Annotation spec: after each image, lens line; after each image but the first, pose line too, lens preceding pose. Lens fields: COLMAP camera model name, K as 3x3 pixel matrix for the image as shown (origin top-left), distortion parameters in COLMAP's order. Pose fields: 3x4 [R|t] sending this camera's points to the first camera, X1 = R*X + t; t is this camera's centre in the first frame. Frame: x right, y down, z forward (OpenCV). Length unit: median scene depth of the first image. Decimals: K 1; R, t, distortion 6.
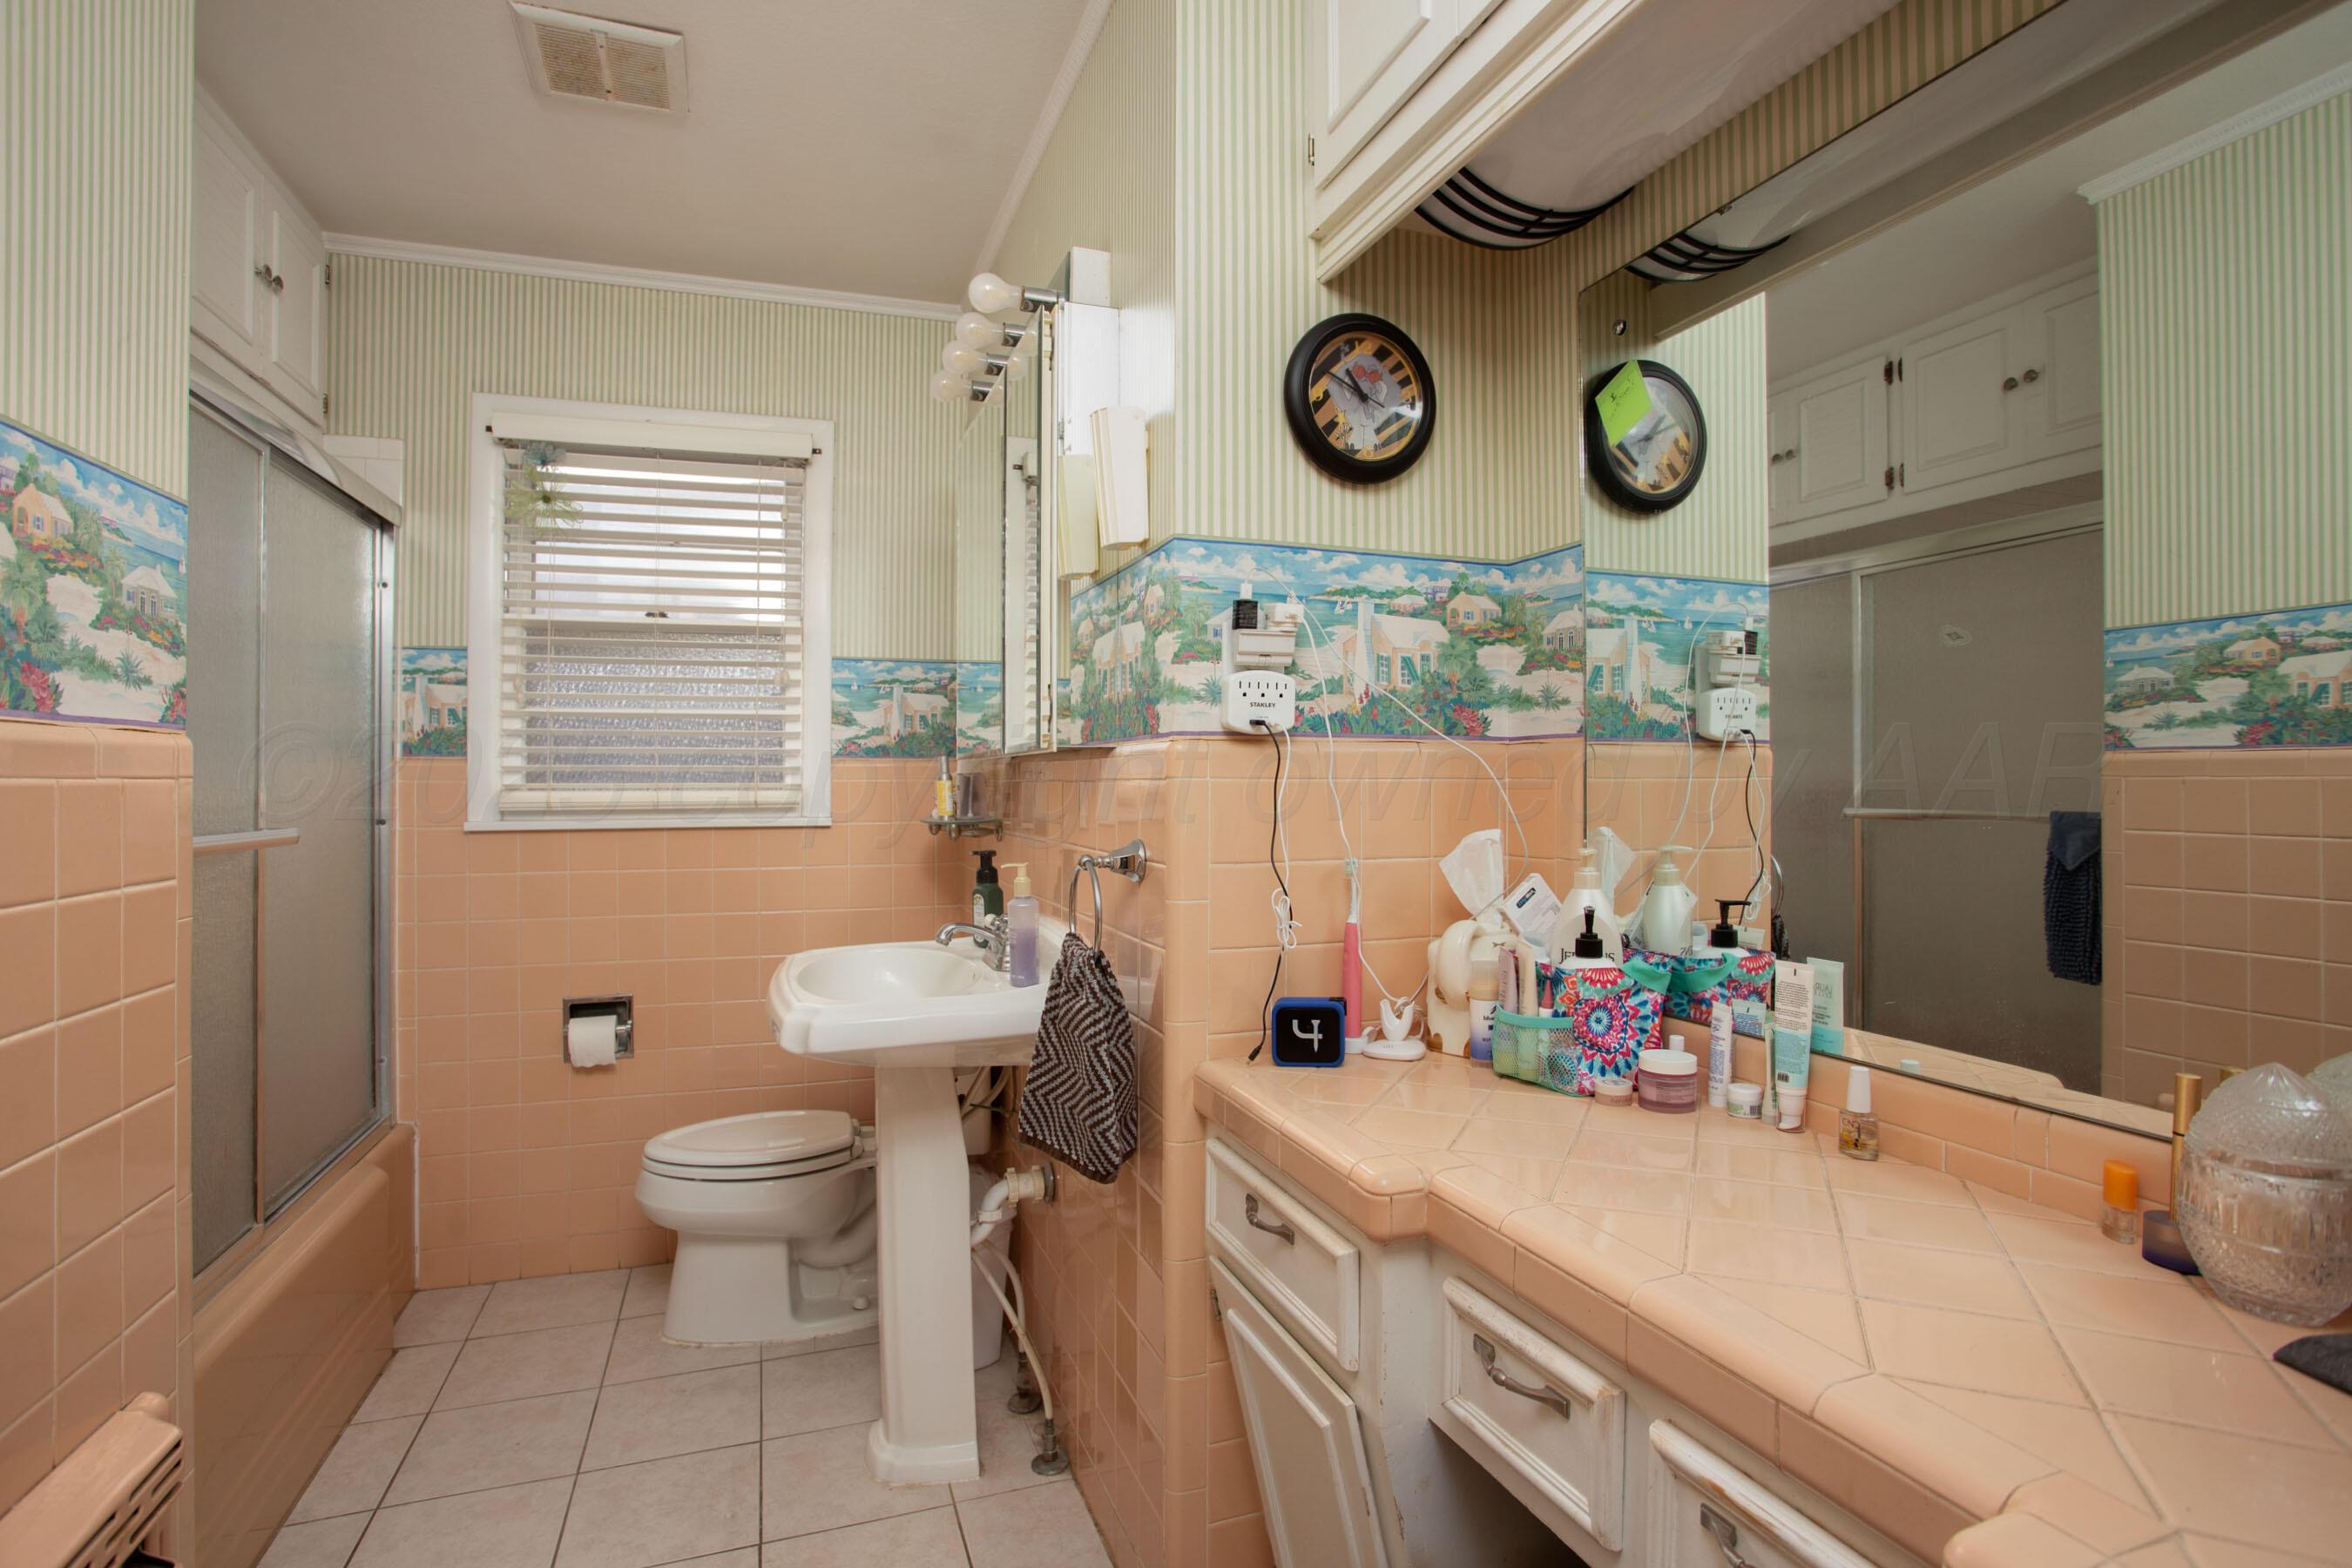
lens RADIAL K [[1188.2, 0, 1163.3], [0, 1188.2, 773.7], [0, 0, 1]] dist [-0.024674, 0.000355]
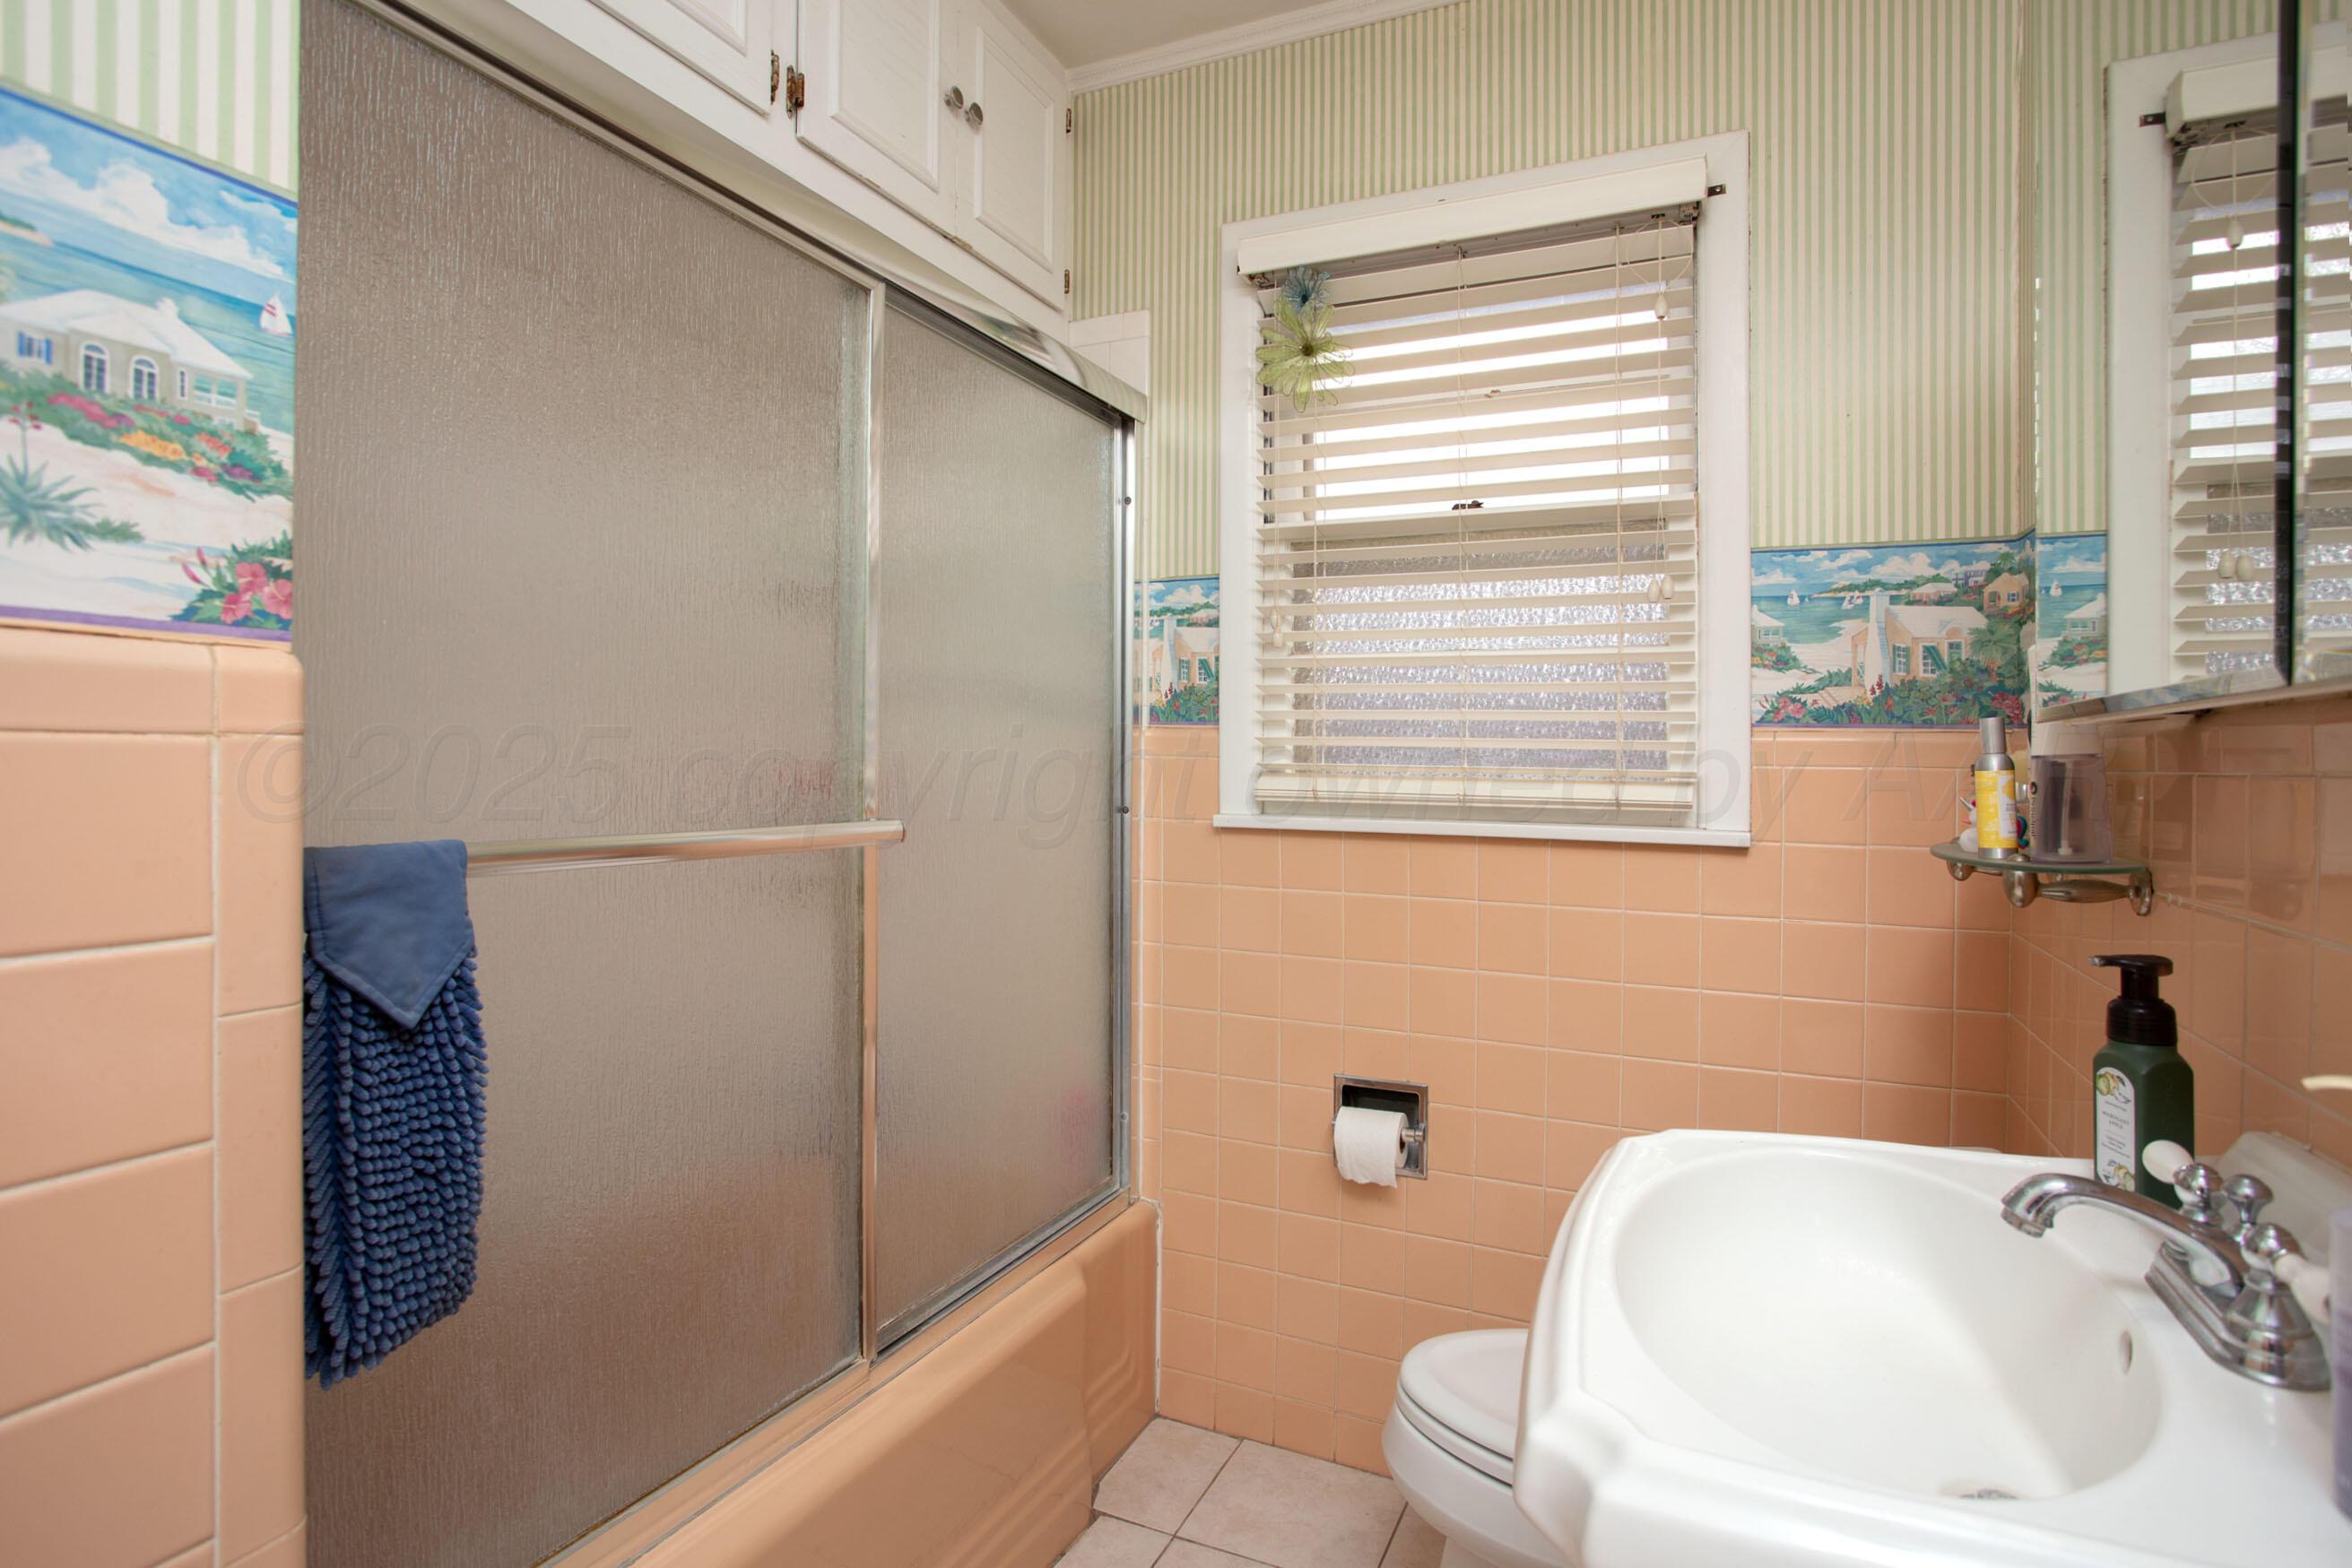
lens RADIAL K [[1169.9, 0, 1178.5], [0, 1169.9, 744.1], [0, 0, 1]] dist [-0.079638, 0.024129]
pose [[0.724361, 0.005554, -0.689398, -0.109883], [-0.013681, 0.999886, -0.006319, 0.002529], [0.689285, 0.014009, 0.724355, 0.458622]]
